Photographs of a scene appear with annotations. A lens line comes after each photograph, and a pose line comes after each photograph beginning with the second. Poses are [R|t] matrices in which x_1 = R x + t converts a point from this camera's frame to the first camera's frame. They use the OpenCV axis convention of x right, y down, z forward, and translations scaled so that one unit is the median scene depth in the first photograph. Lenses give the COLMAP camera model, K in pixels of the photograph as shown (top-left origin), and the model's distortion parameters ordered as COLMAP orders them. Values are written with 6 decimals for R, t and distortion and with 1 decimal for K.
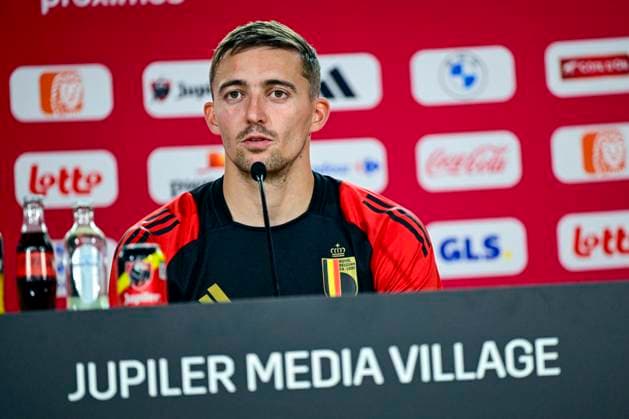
lens RADIAL K [[4588.4, 0, 314.5], [0, 4588.4, 209.5], [0, 0, 1]] dist [-0.327418, 13.902971]
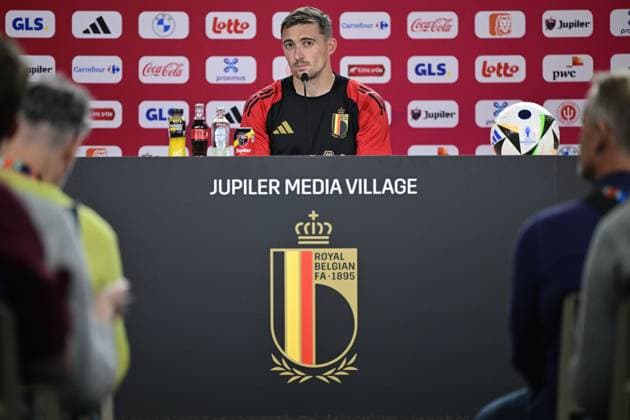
lens RADIAL K [[4595.7, 0, 315.0], [0, 4595.7, 210.0], [0, 0, 1]] dist [-0.327418, 13.902971]
pose [[0.997031, 0.054785, -0.054113, 0.130342], [-0.046537, 0.988570, 0.143398, -0.294921], [0.061350, -0.140454, 0.988185, -1.356698]]
